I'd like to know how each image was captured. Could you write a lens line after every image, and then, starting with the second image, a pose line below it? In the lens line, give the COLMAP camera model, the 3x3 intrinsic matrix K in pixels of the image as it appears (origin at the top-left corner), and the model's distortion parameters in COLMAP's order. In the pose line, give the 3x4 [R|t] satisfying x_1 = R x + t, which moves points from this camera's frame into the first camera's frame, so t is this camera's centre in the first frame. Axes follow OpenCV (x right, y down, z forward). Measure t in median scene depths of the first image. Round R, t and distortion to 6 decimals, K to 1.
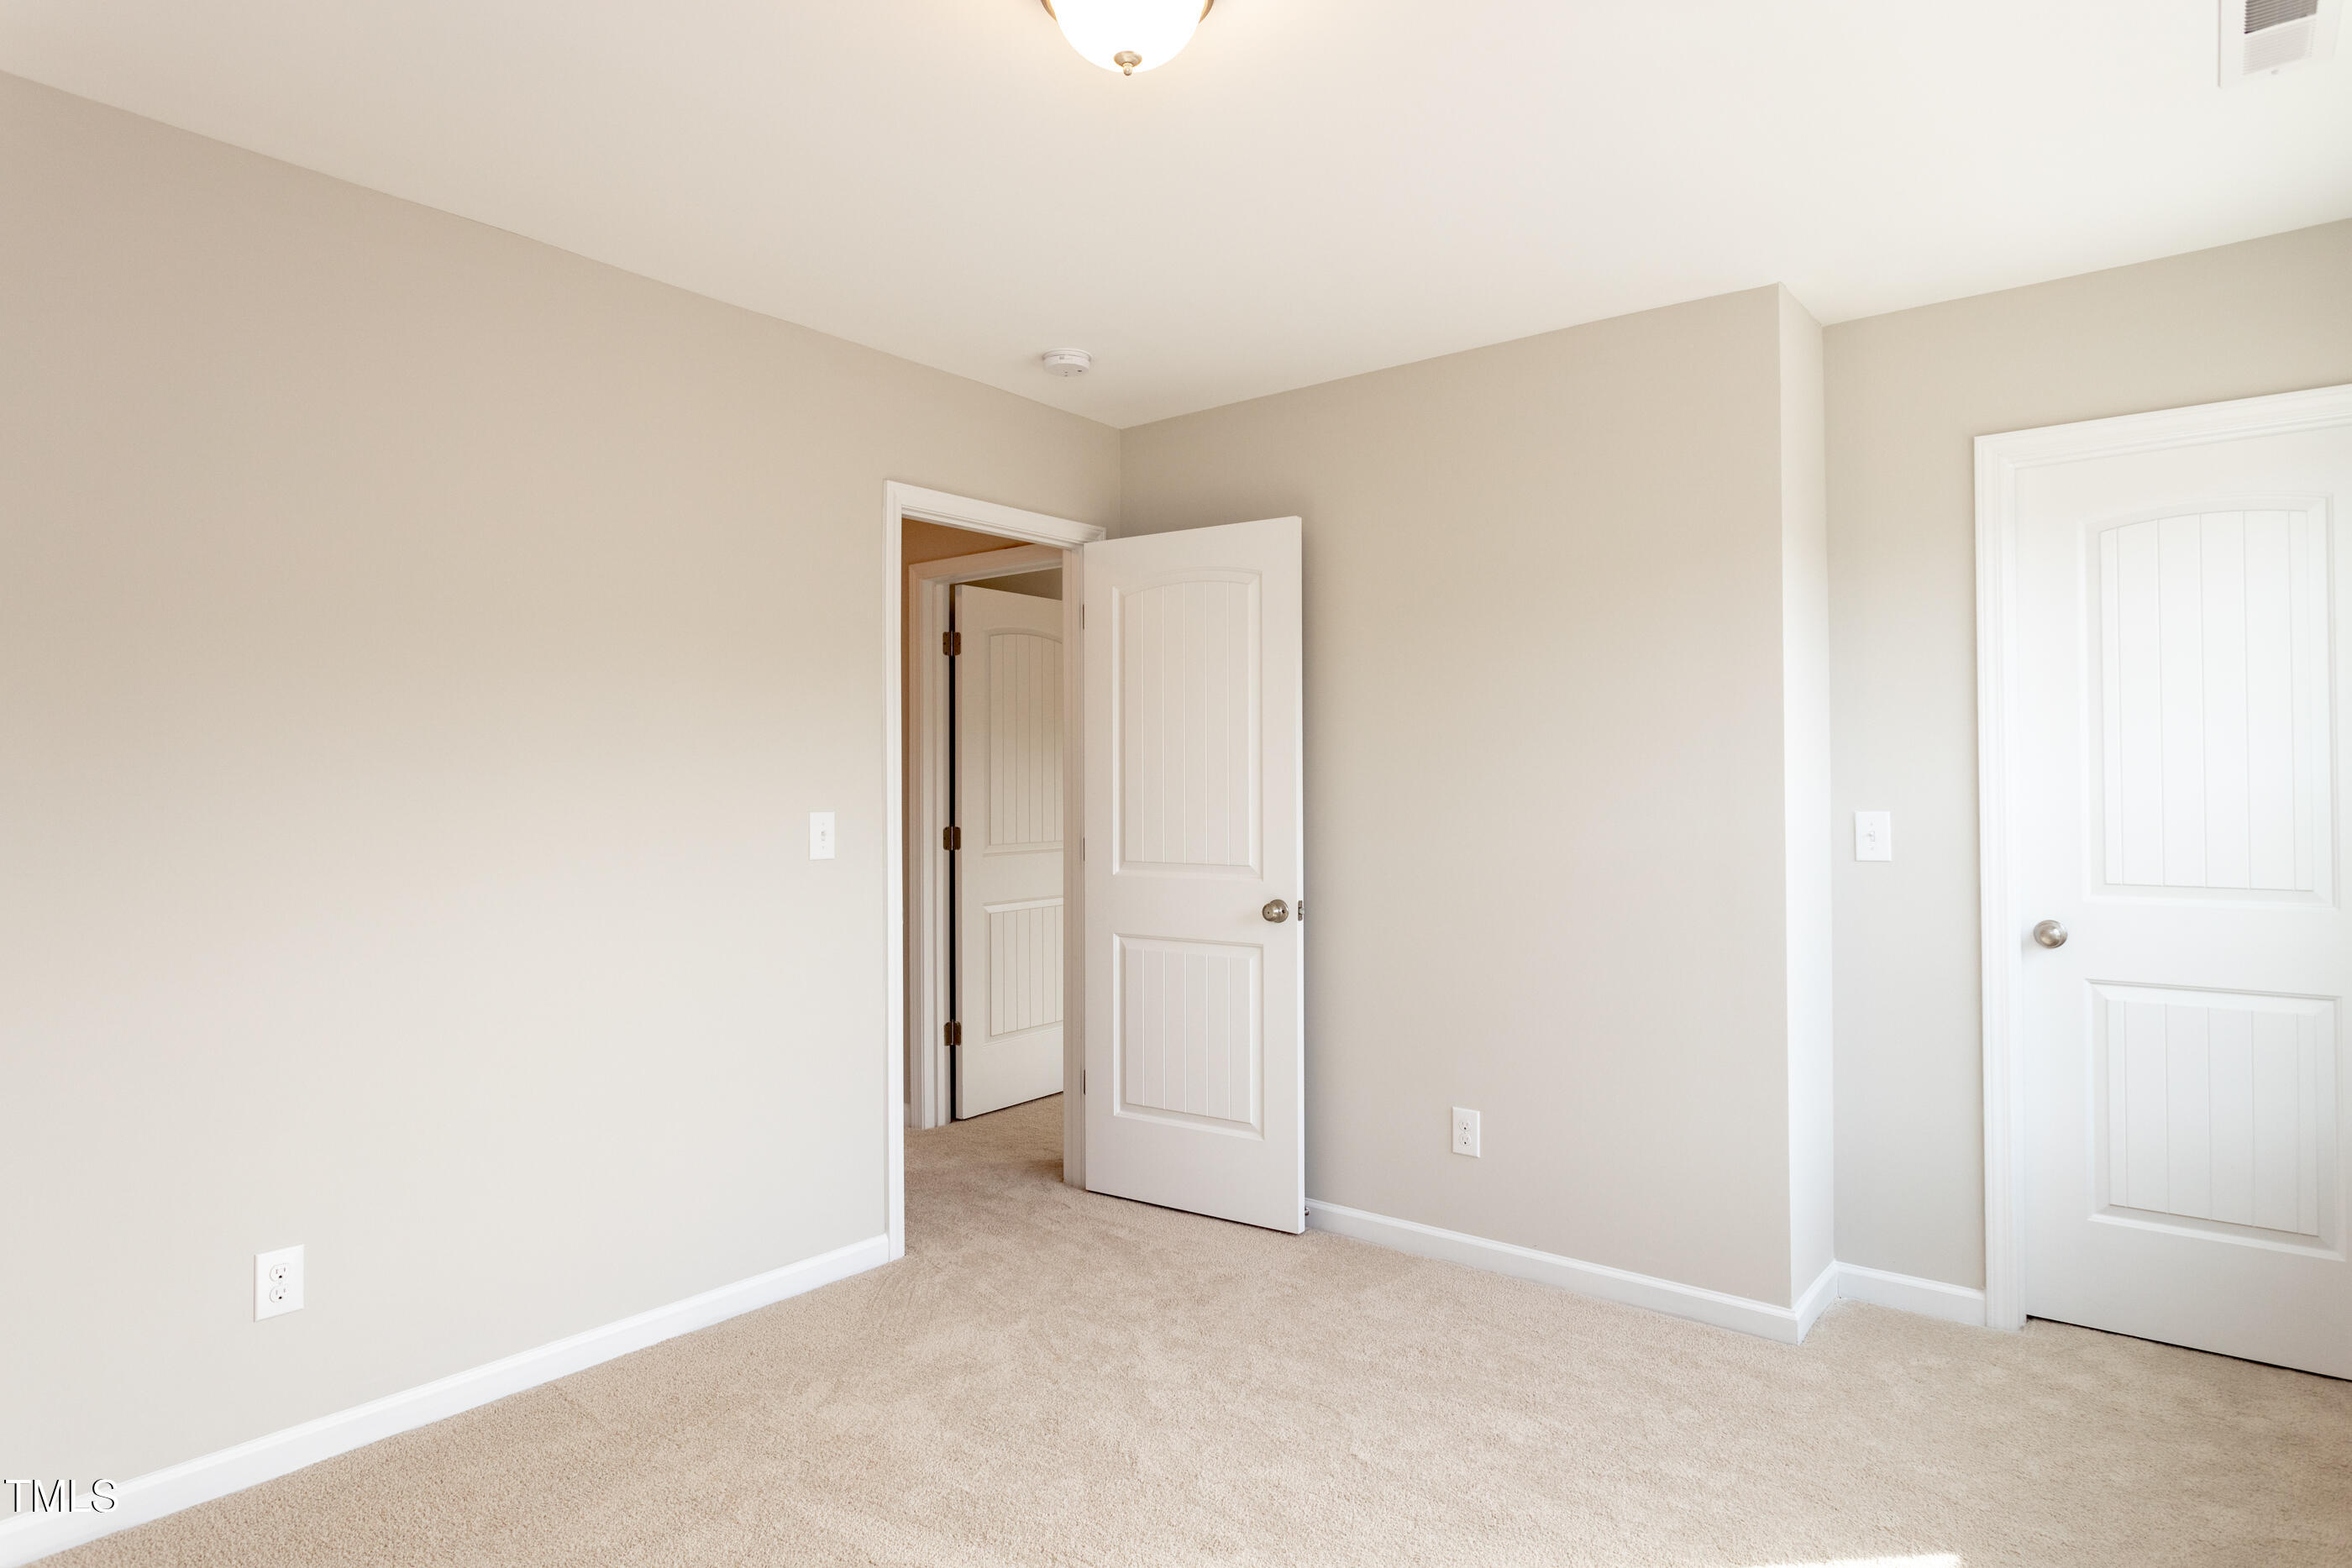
lens RADIAL K [[1335.8, 0, 1176.0], [0, 1335.8, 784.0], [0, 0, 1]] dist [0.001831, 0.001658]
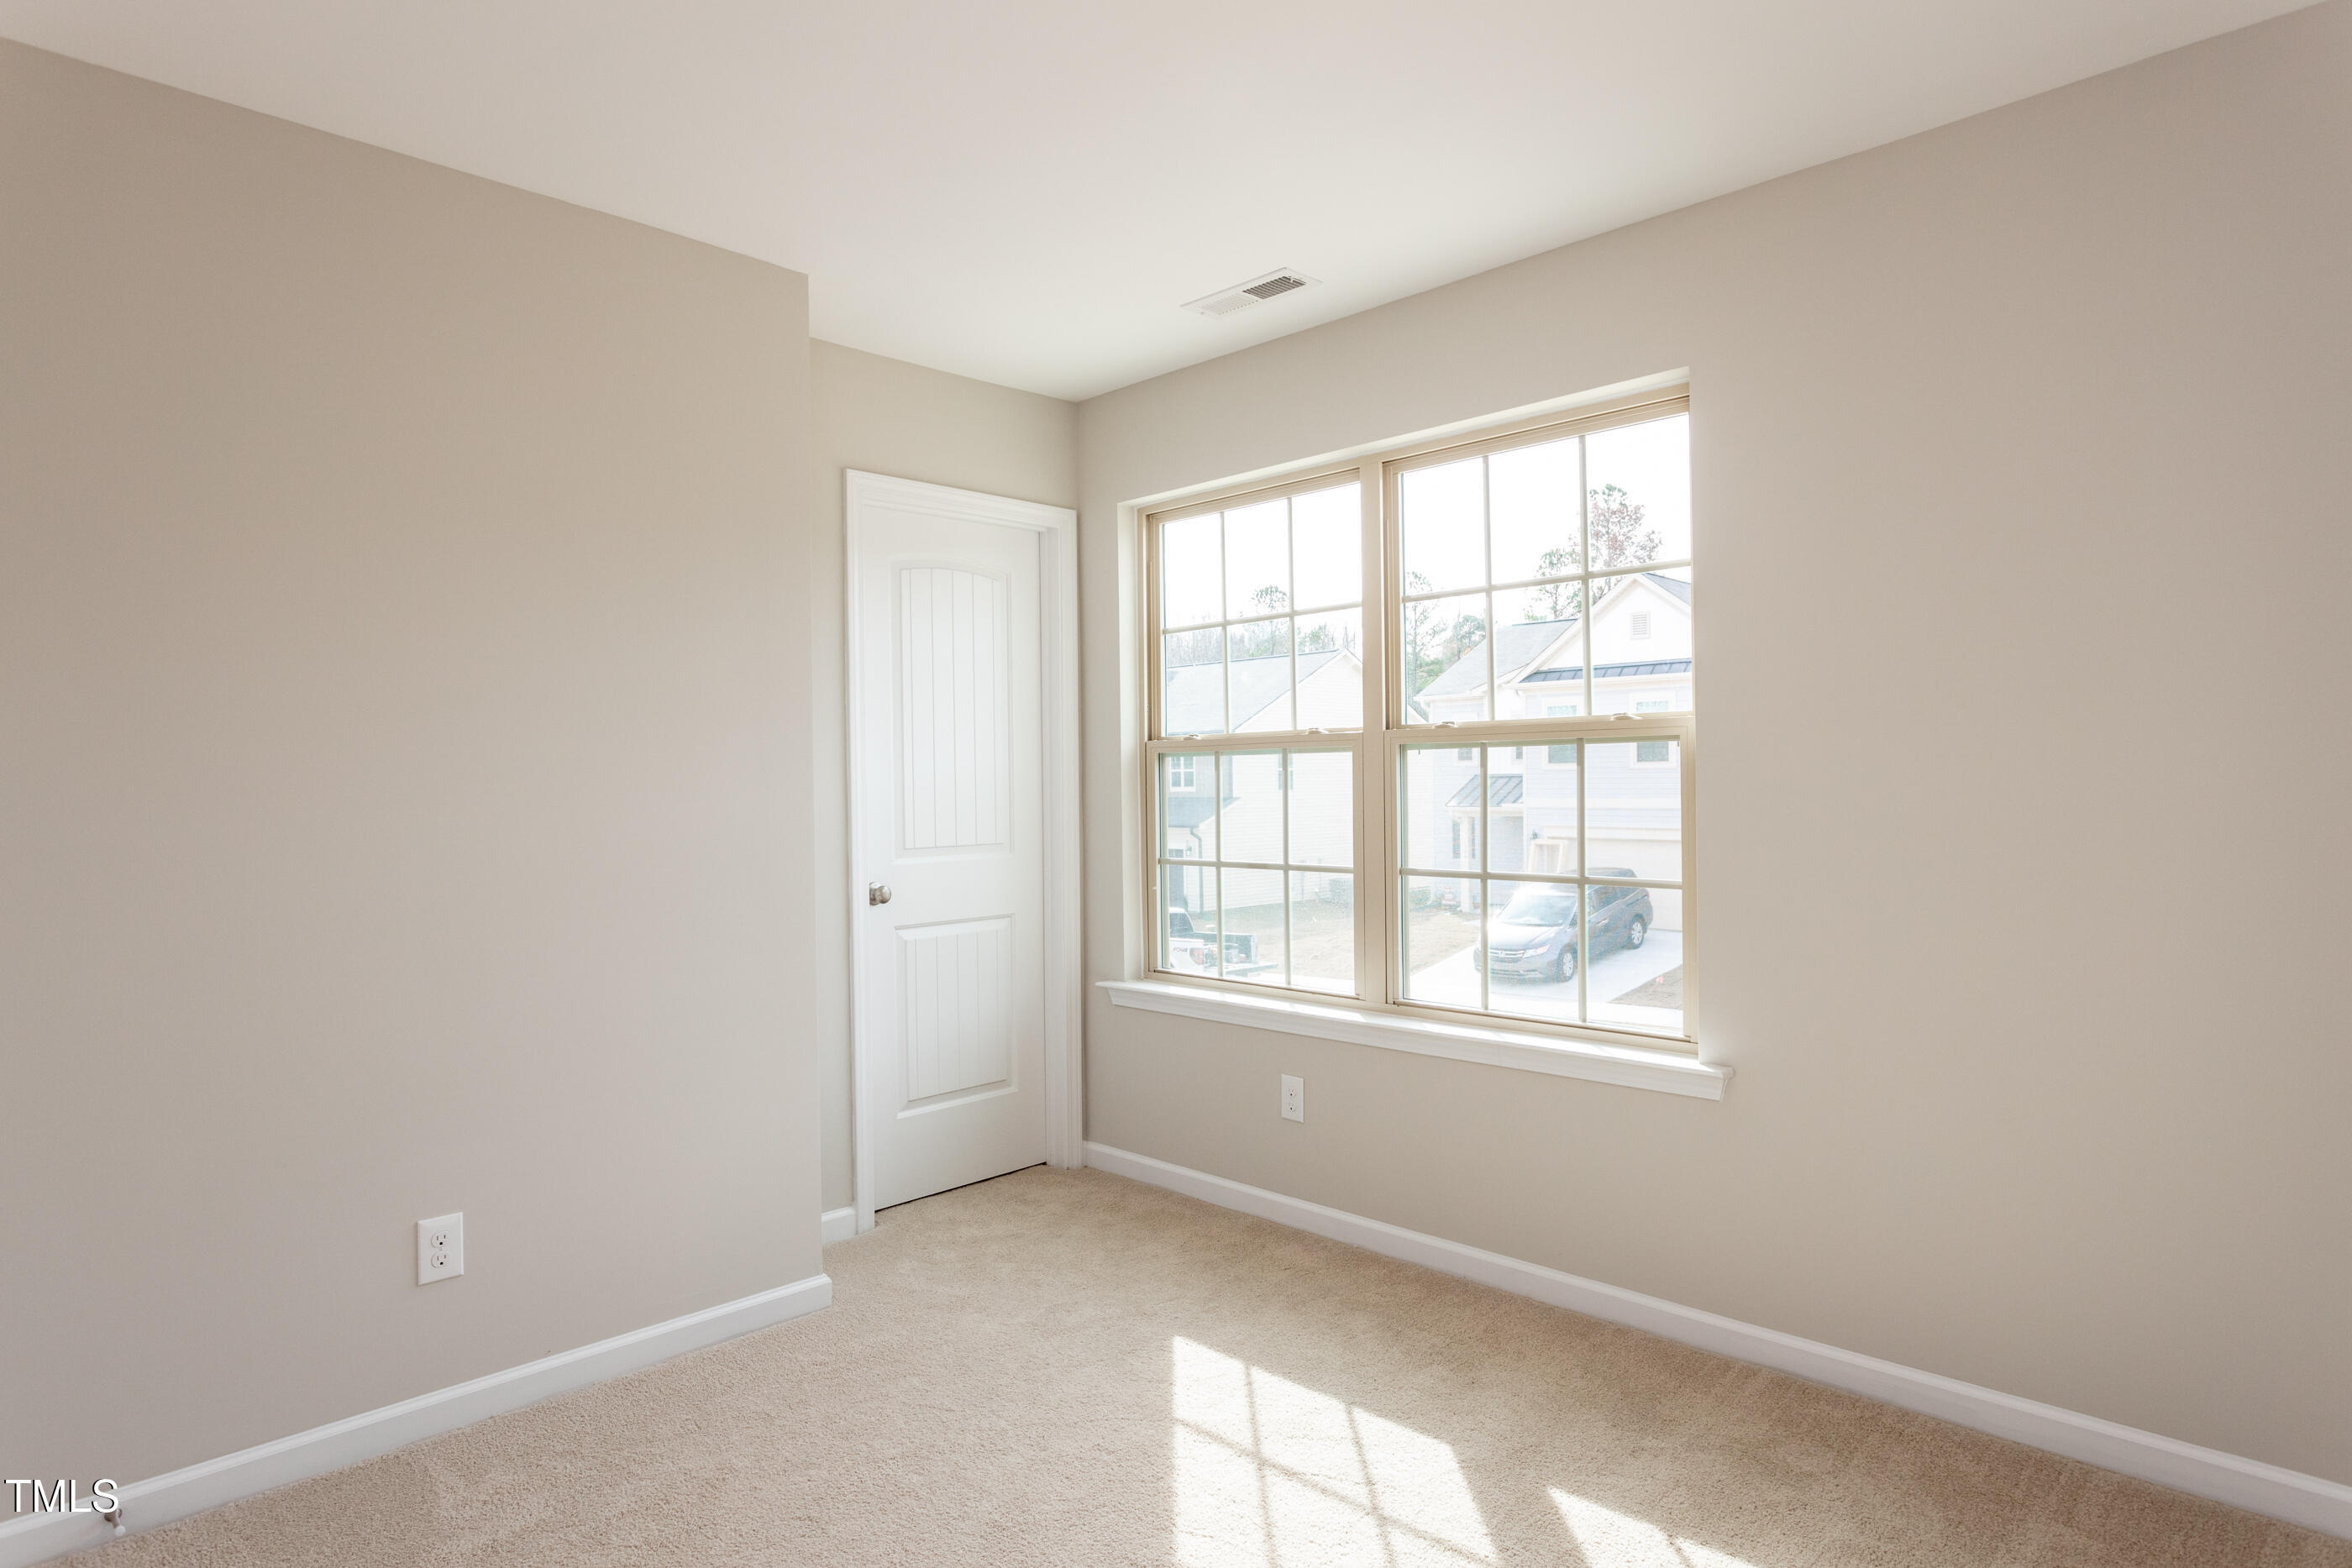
lens RADIAL K [[1335.8, 0, 1176.0], [0, 1335.8, 784.0], [0, 0, 1]] dist [0.001831, 0.001658]
pose [[0.089128, 0.000843, 0.996020, -0.543439], [0.006306, 0.999979, -0.001410, 0.016879], [-0.996000, 0.006406, 0.089121, 0.631964]]
